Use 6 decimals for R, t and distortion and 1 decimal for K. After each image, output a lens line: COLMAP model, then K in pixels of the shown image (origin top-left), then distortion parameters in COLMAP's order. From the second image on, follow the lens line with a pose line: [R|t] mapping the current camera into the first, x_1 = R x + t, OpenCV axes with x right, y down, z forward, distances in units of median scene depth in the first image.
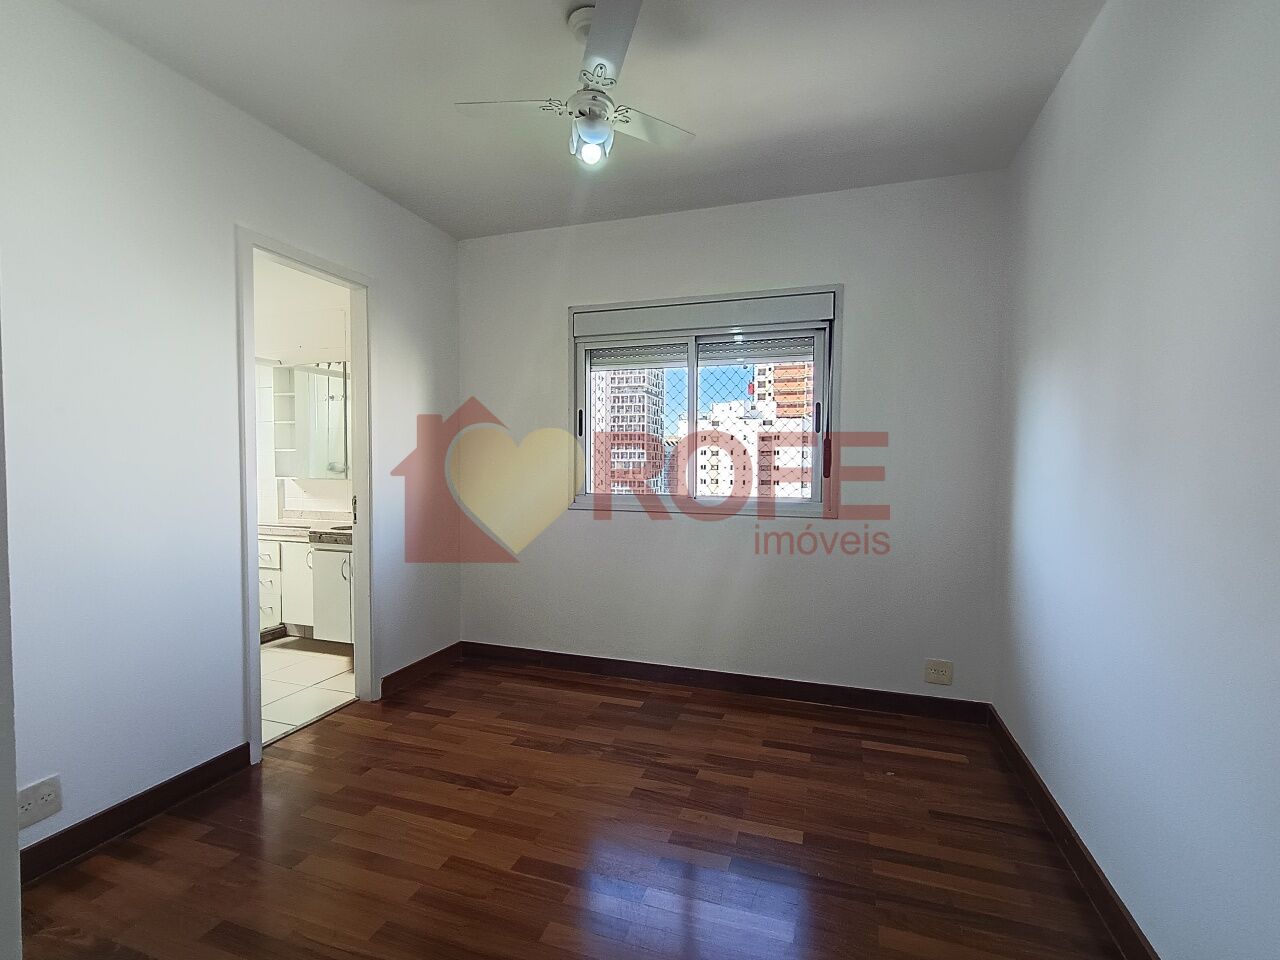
lens RADIAL K [[584.0, 0, 640.0], [0, 584.0, 480.0], [0, 0, 1]] dist [-0.000269, 0.000307]
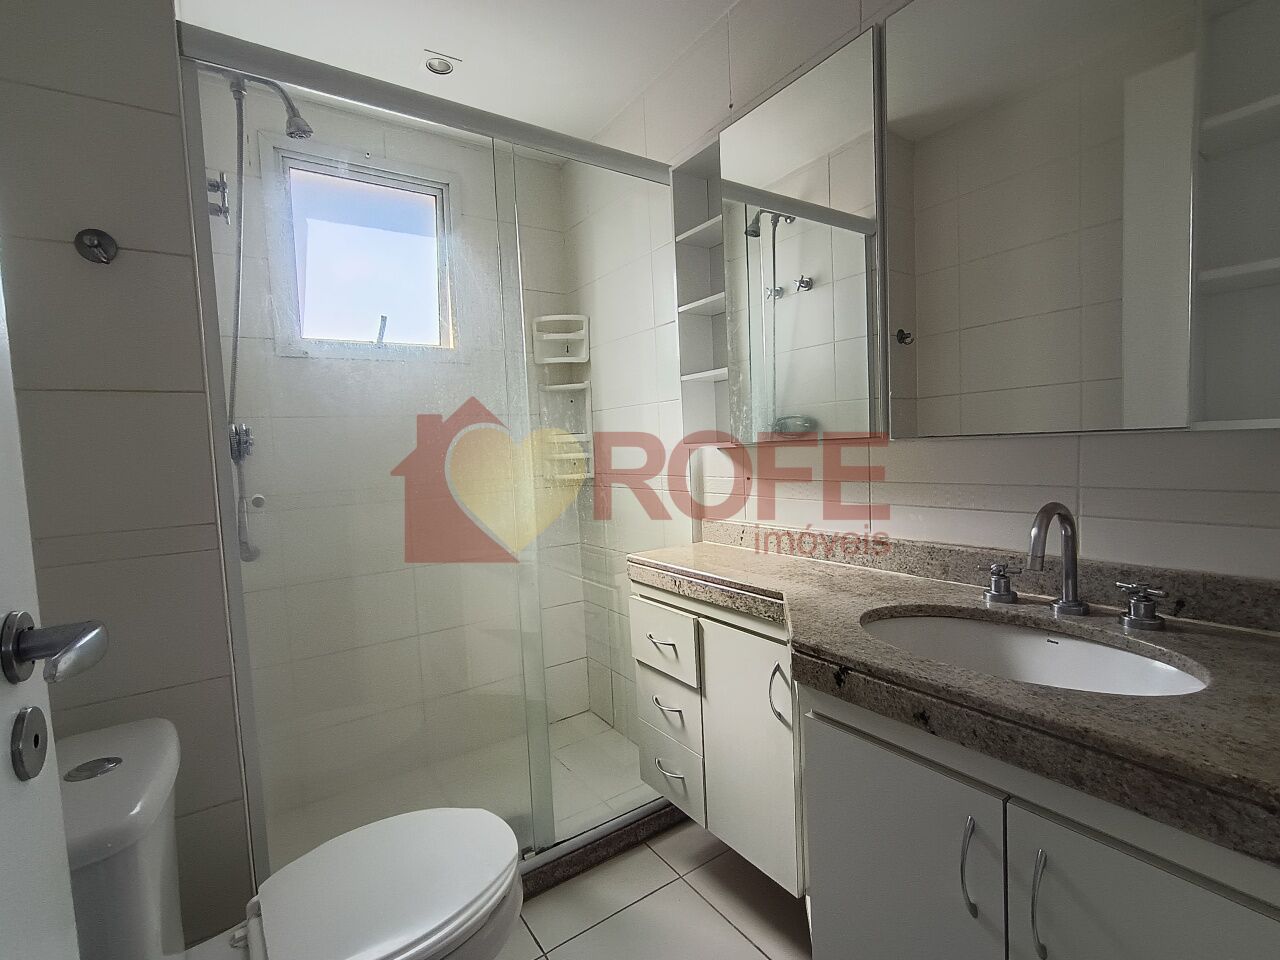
lens RADIAL K [[584.0, 0, 640.0], [0, 584.0, 480.0], [0, 0, 1]] dist [-0.000269, 0.000307]
pose [[0.791495, -0.002866, -0.611169, -0.427169], [0.024400, 0.999340, 0.026913, 0.010524], [0.610688, -0.036214, 0.791042, 0.701541]]
